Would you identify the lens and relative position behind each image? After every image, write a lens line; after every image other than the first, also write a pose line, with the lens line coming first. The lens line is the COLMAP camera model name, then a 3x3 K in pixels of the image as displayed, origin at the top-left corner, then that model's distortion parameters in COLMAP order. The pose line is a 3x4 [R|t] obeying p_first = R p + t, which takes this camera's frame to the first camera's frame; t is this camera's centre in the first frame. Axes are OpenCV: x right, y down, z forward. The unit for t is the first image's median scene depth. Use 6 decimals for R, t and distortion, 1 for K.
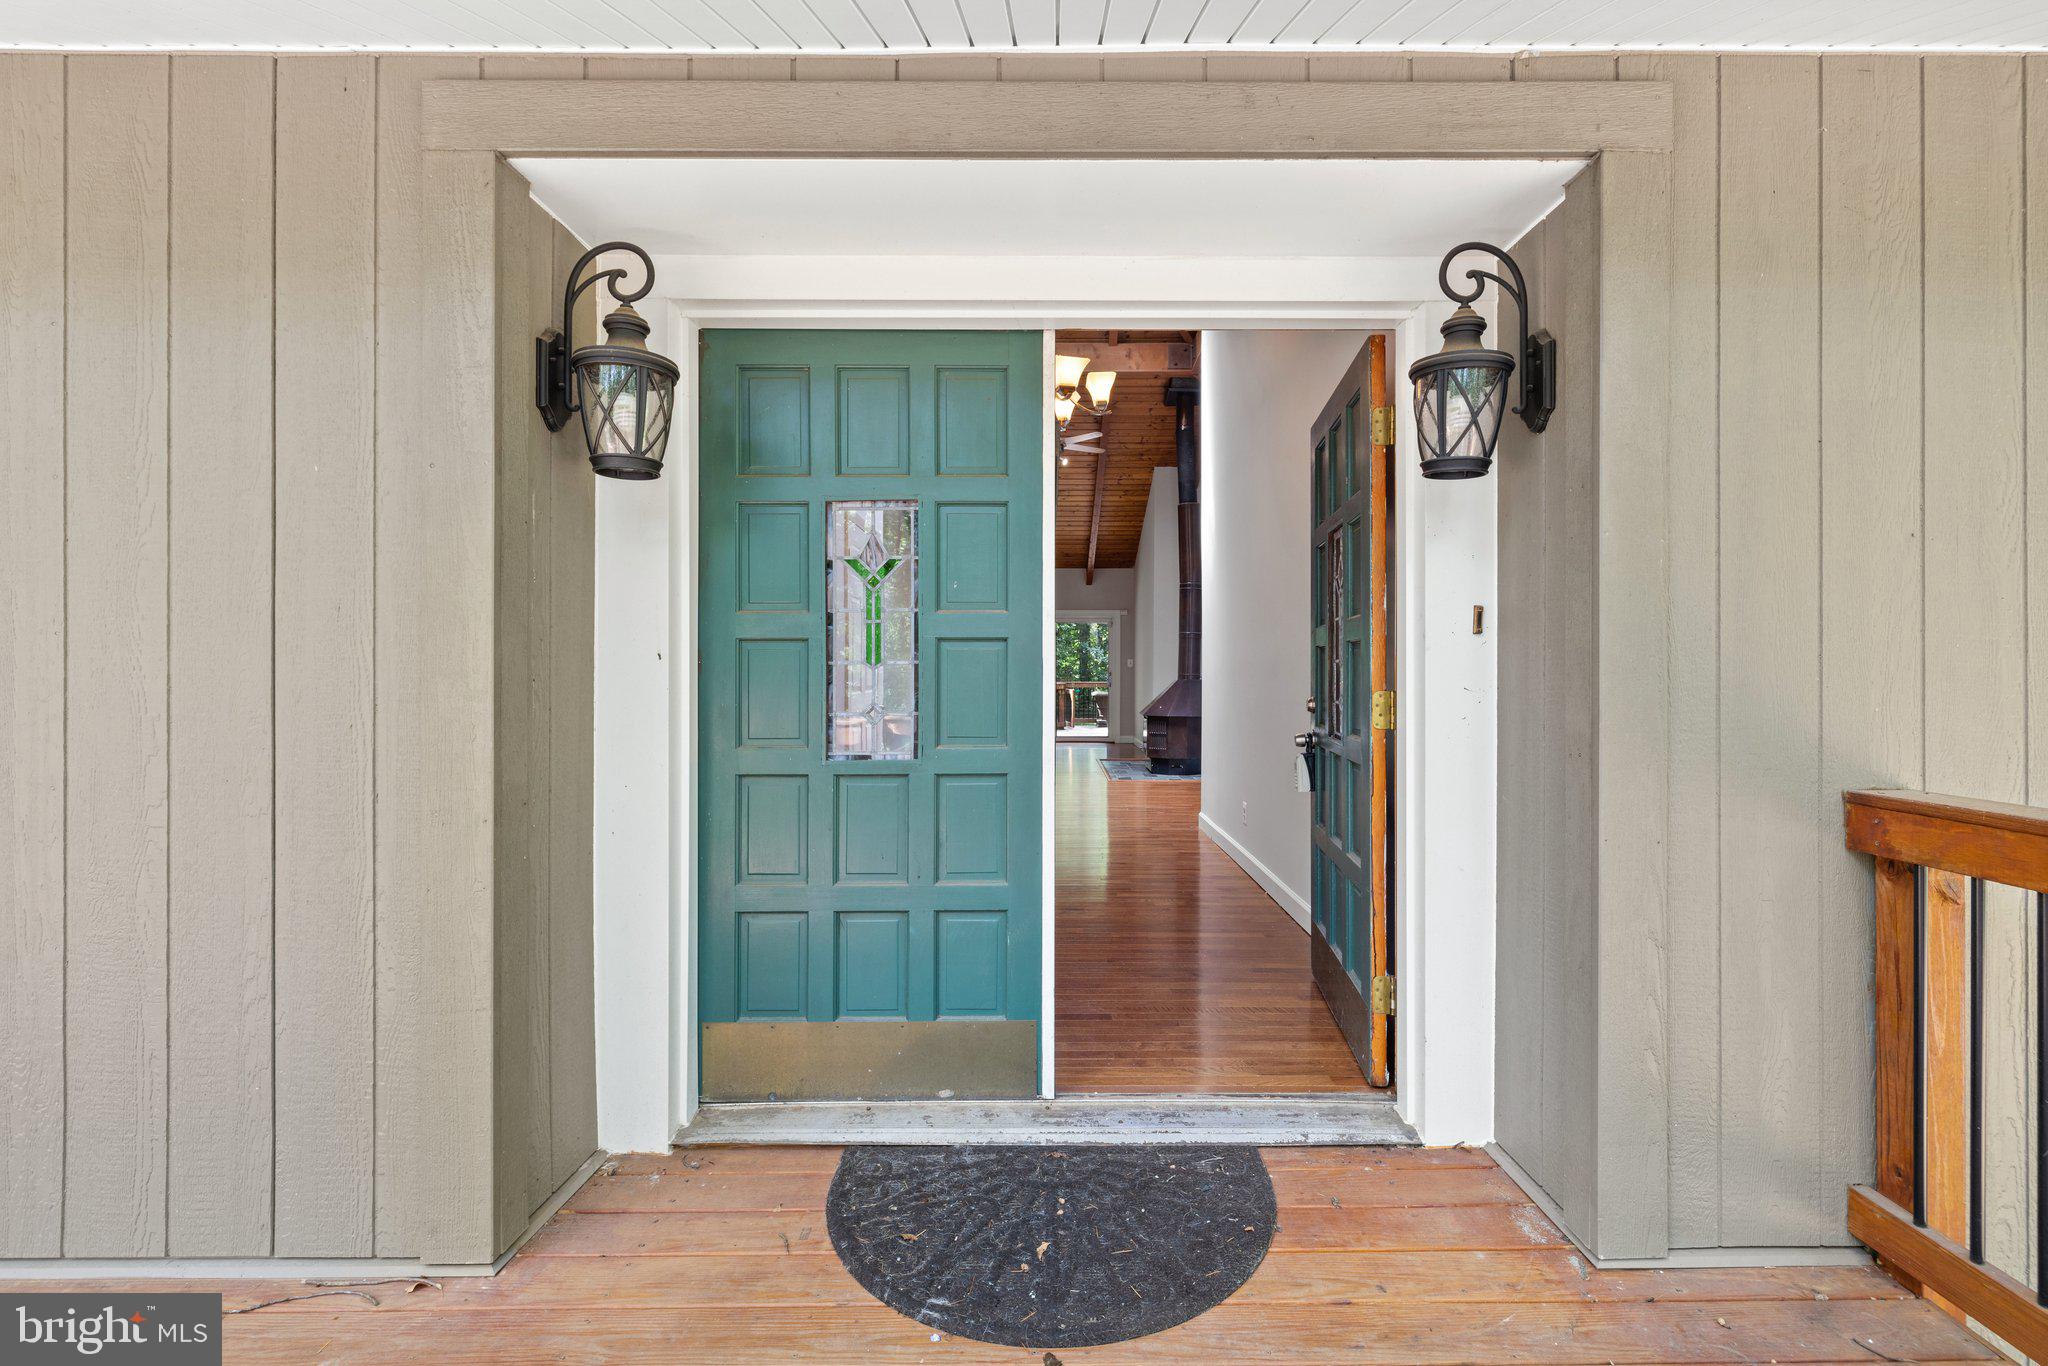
lens RADIAL K [[862.9, 0, 1059.7], [0, 862.9, 668.6], [0, 0, 1]] dist [0.000149, -0.000647]
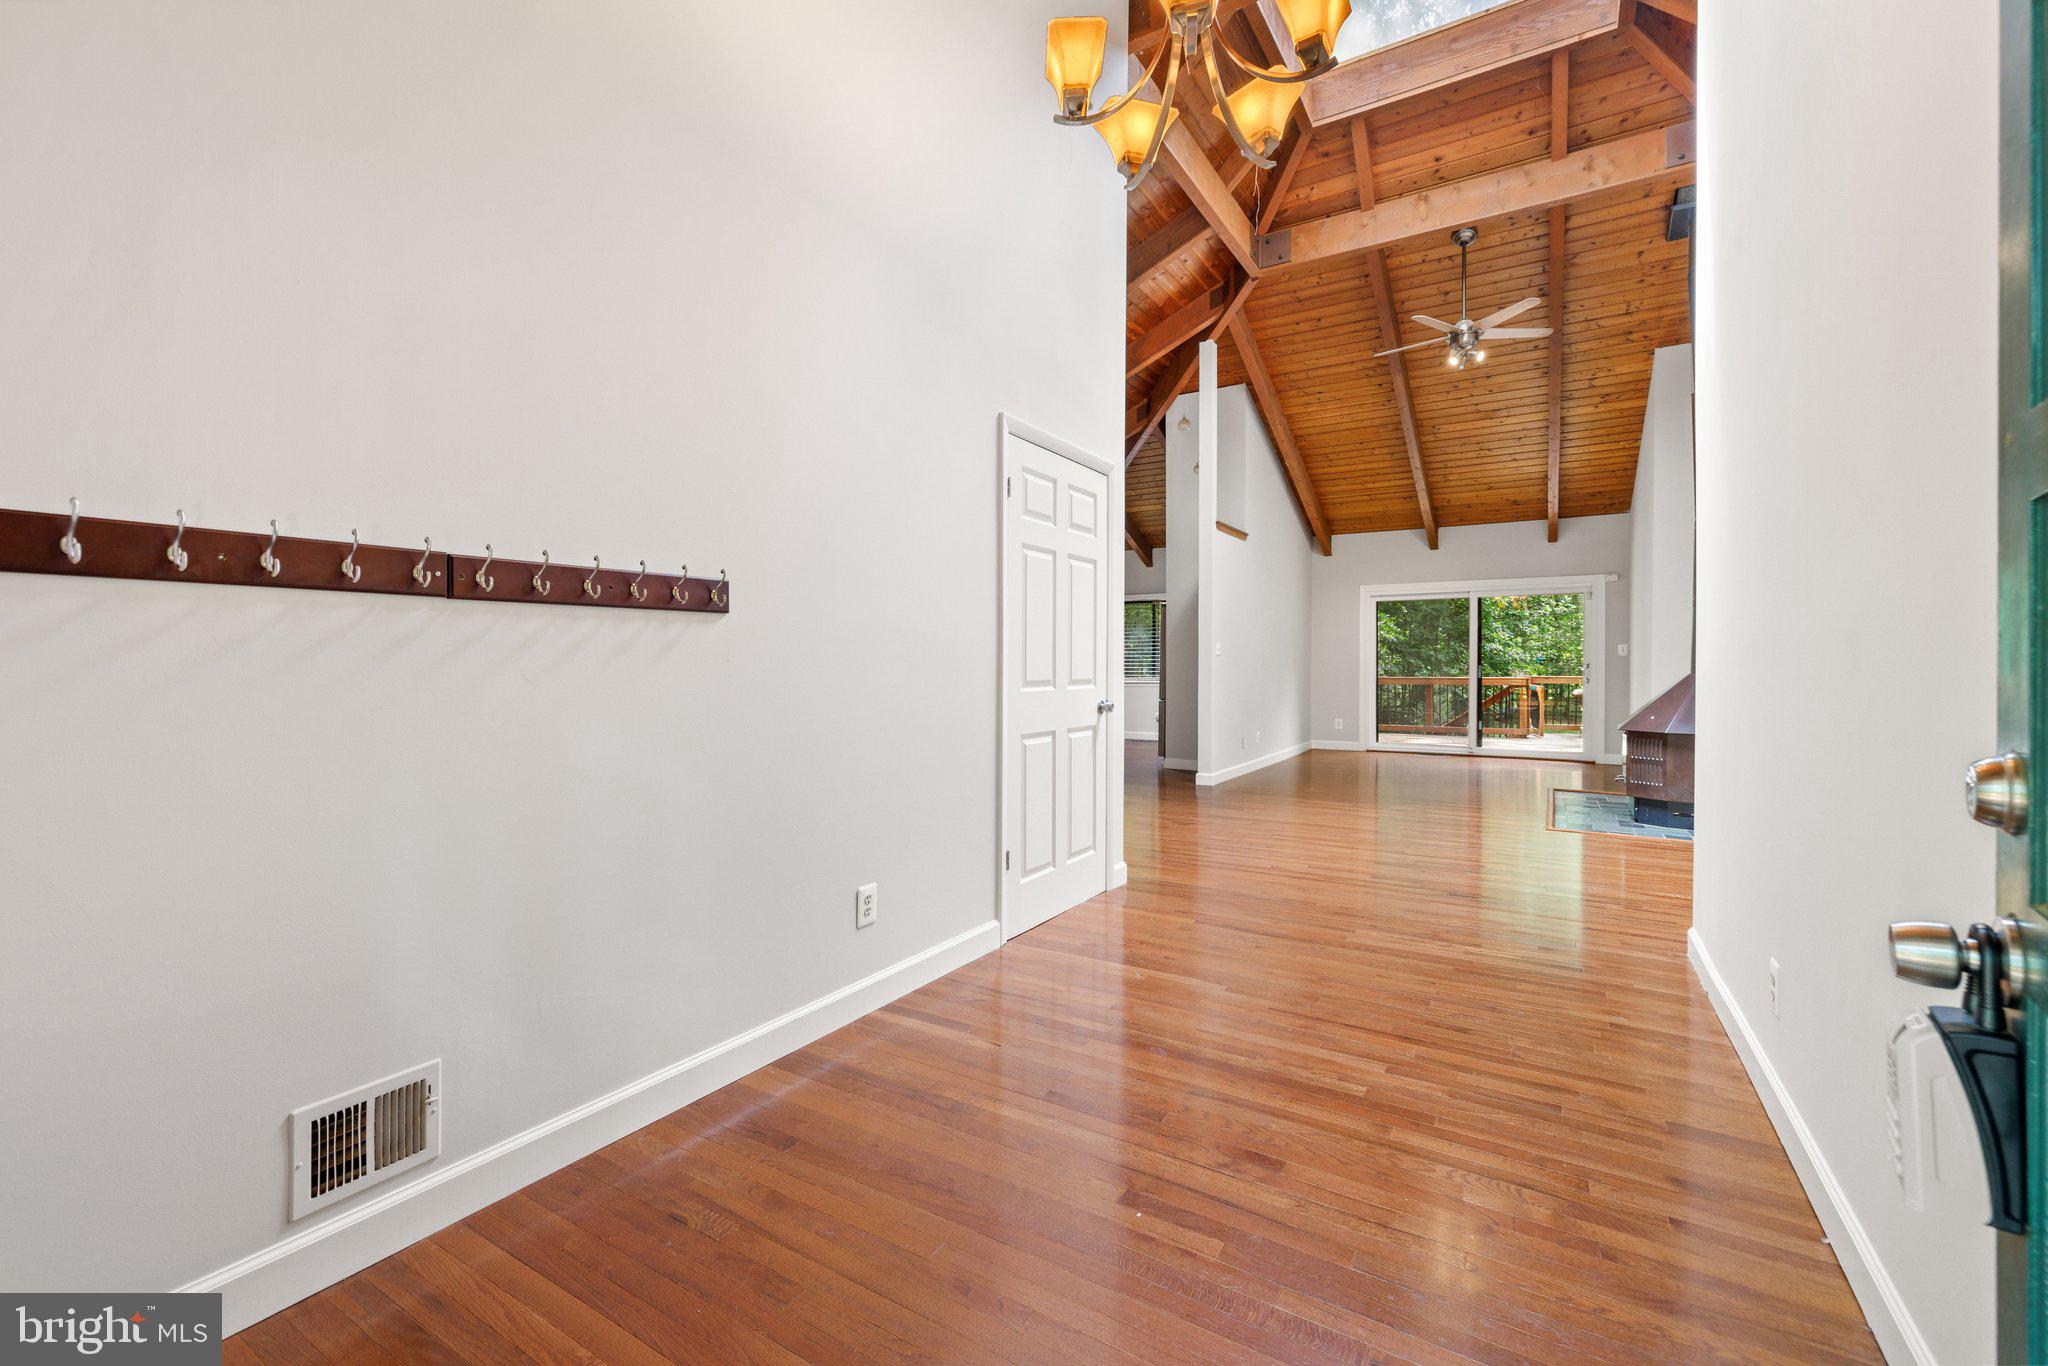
lens RADIAL K [[862.9, 0, 1005.0], [0, 862.9, 672.1], [0, 0, 1]] dist [0.000149, -0.000647]
pose [[0.836987, 0.006124, -0.547188, 0.345314], [0.001057, 0.999917, 0.012807, 0.013967], [0.547221, -0.011298, 0.836912, 1.101928]]
